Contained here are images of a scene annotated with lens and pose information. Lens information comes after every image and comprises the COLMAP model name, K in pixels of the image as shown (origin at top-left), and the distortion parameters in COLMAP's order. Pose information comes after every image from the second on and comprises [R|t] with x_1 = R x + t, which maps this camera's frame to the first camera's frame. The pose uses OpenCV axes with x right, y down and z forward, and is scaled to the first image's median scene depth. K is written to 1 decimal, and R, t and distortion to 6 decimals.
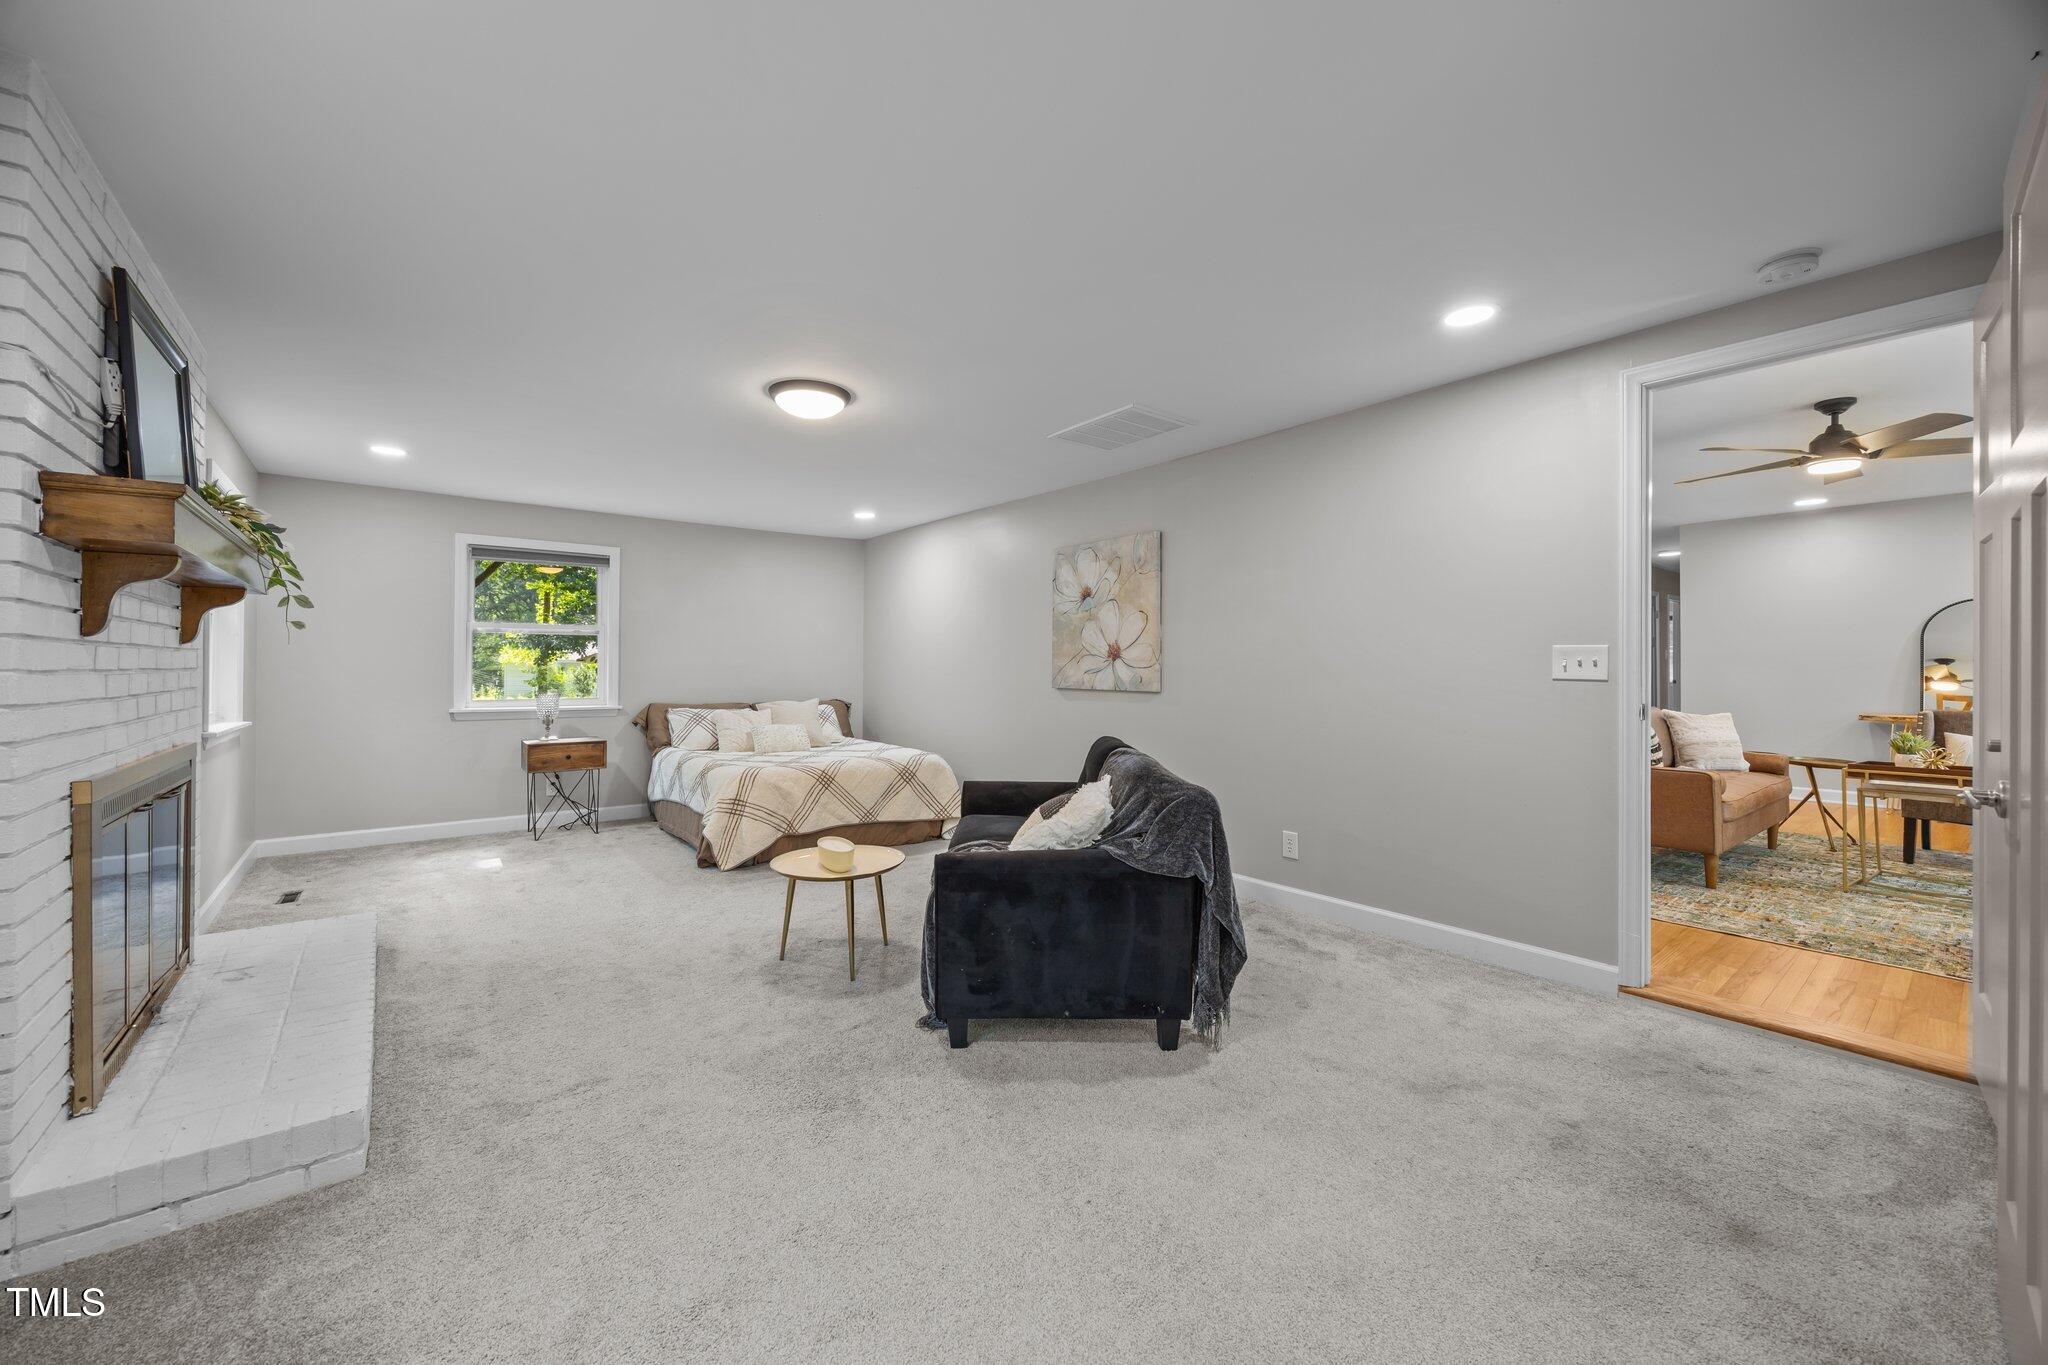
lens RADIAL K [[792.3, 0, 1023.2], [0, 792.3, 671.5], [0, 0, 1]] dist [-0.001688, -0.000147]
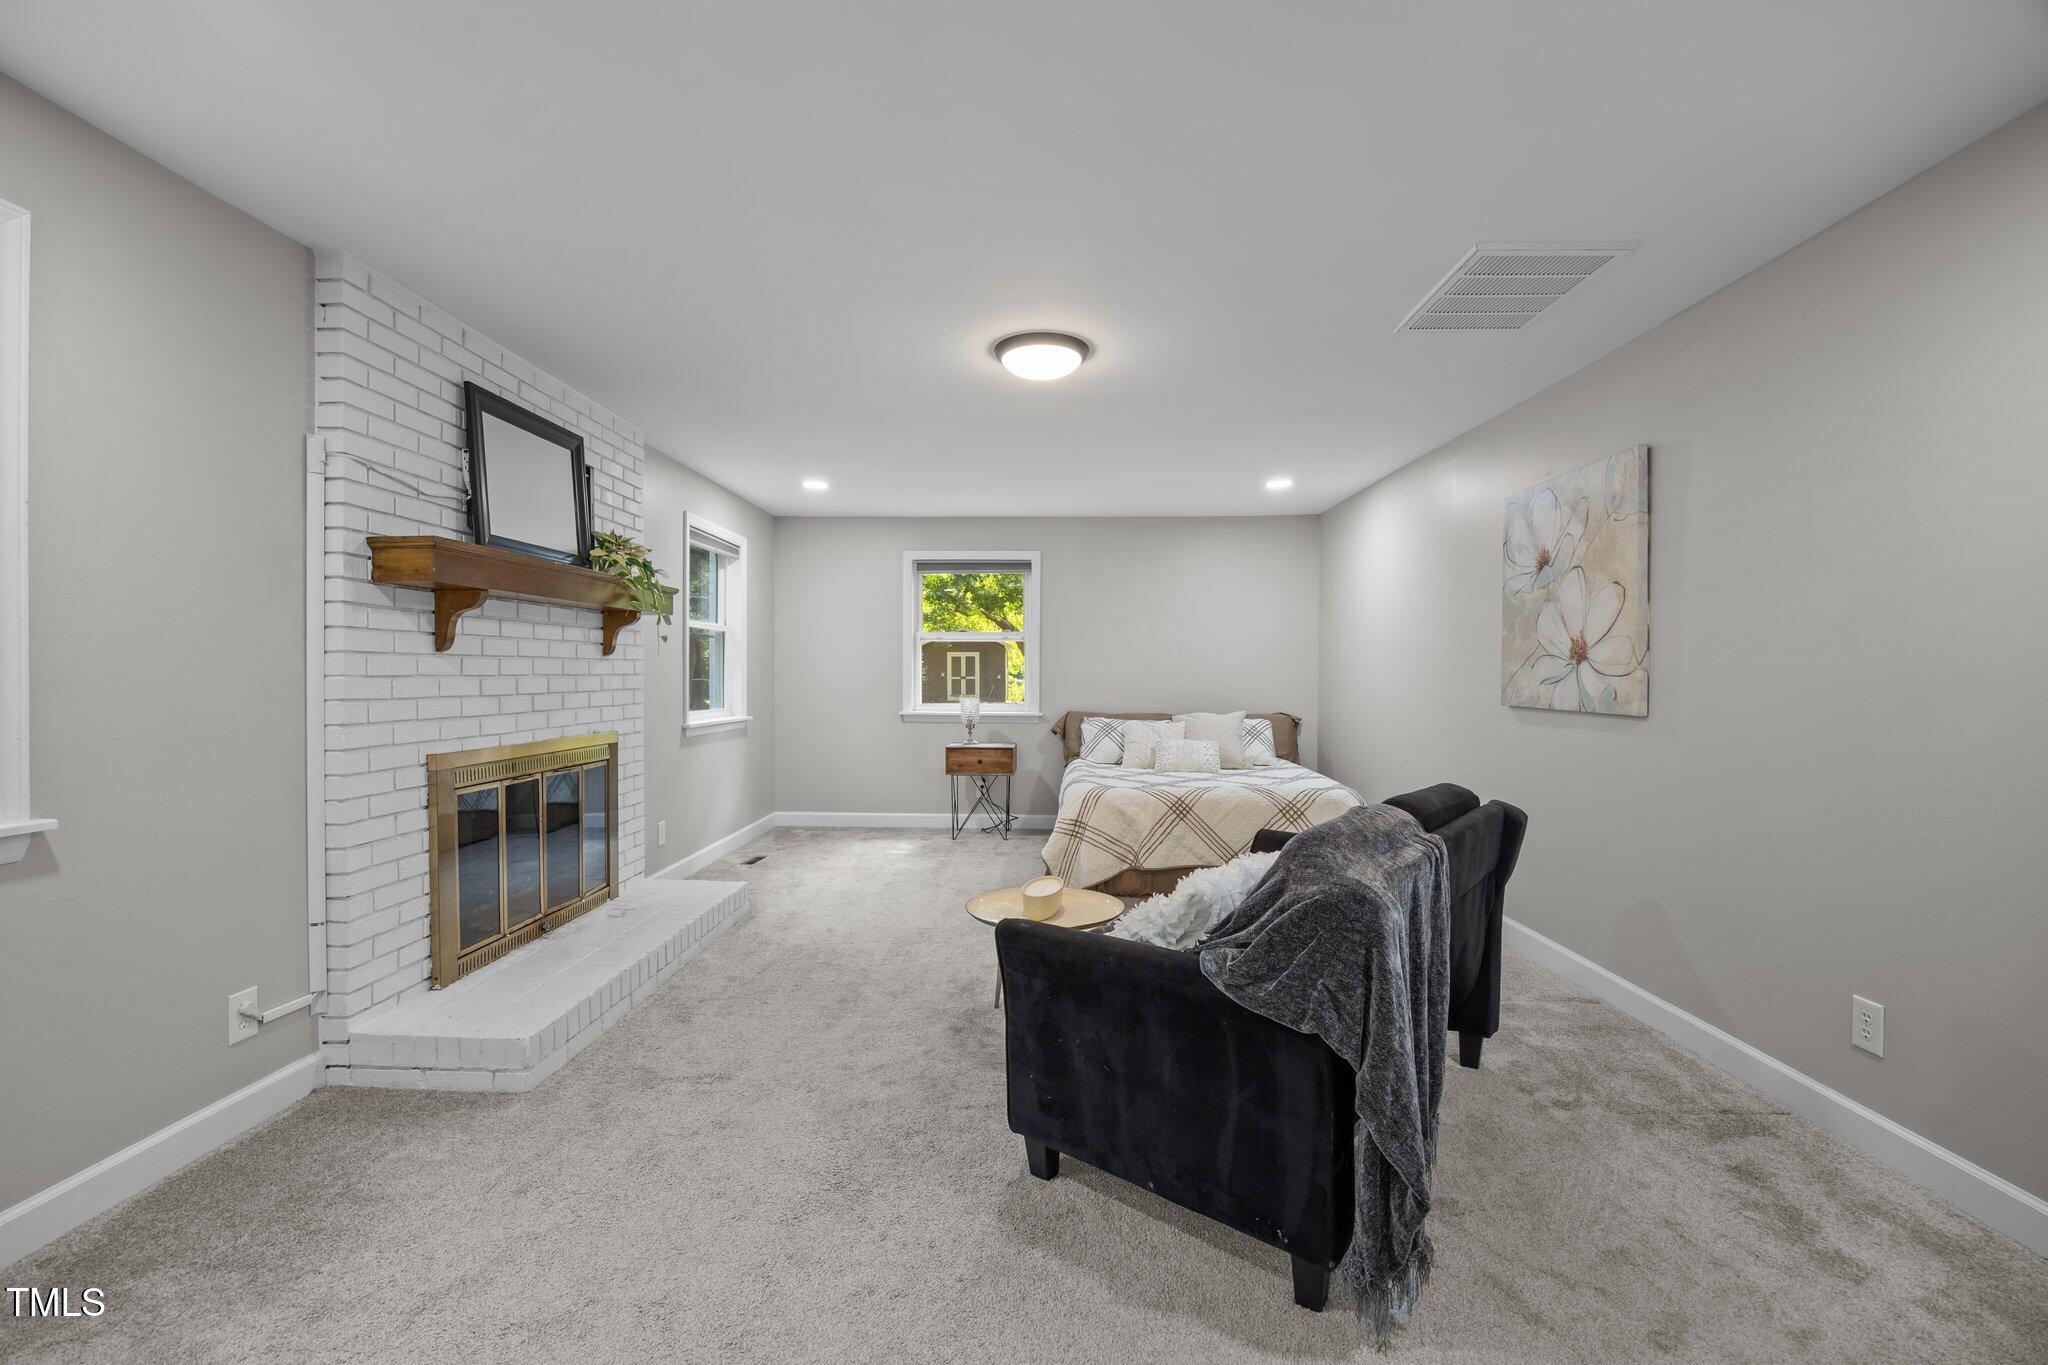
lens RADIAL K [[893.1, 0, 1012.9], [0, 893.1, 688.9], [0, 0, 1]] dist [-0.016619, 0.000298]
pose [[0.758263, 0.012407, -0.651831, 0.236069], [-0.004770, 0.999898, 0.013484, -0.001436], [0.651931, -0.007115, 0.758245, 0.180479]]
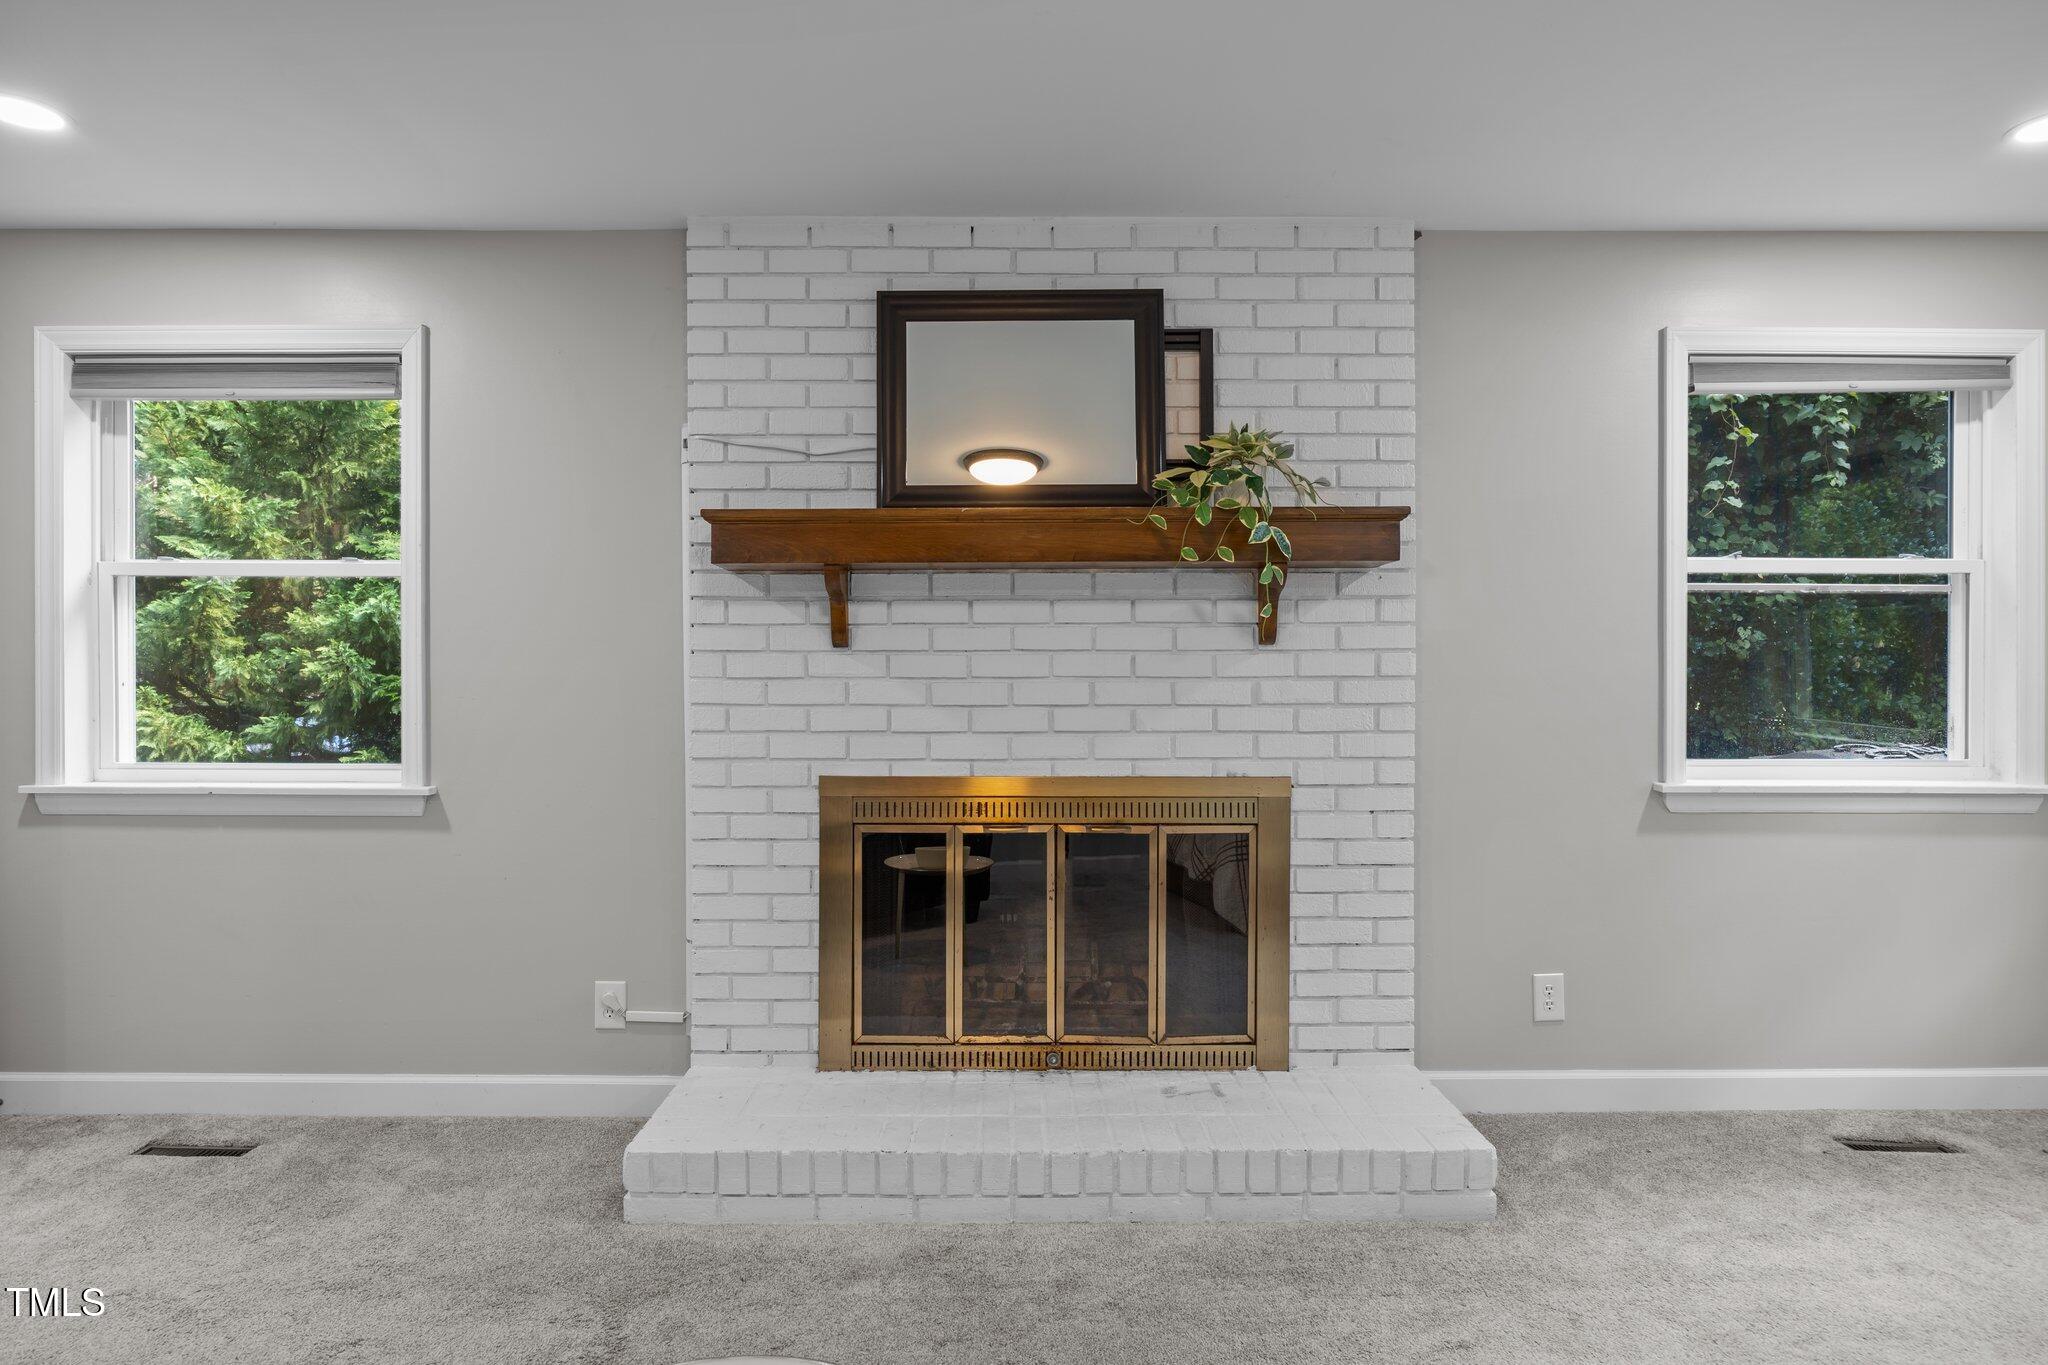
lens RADIAL K [[1169.0, 0, 1024.0], [0, 1169.0, 682.5], [0, 0, 1]] dist [-0.001861, -0.000911]
pose [[-0.622720, 0.003966, -0.782435, -0.024221], [-0.005051, 0.999946, 0.009088, -0.004297], [0.782428, 0.009611, -0.622666, 0.863832]]
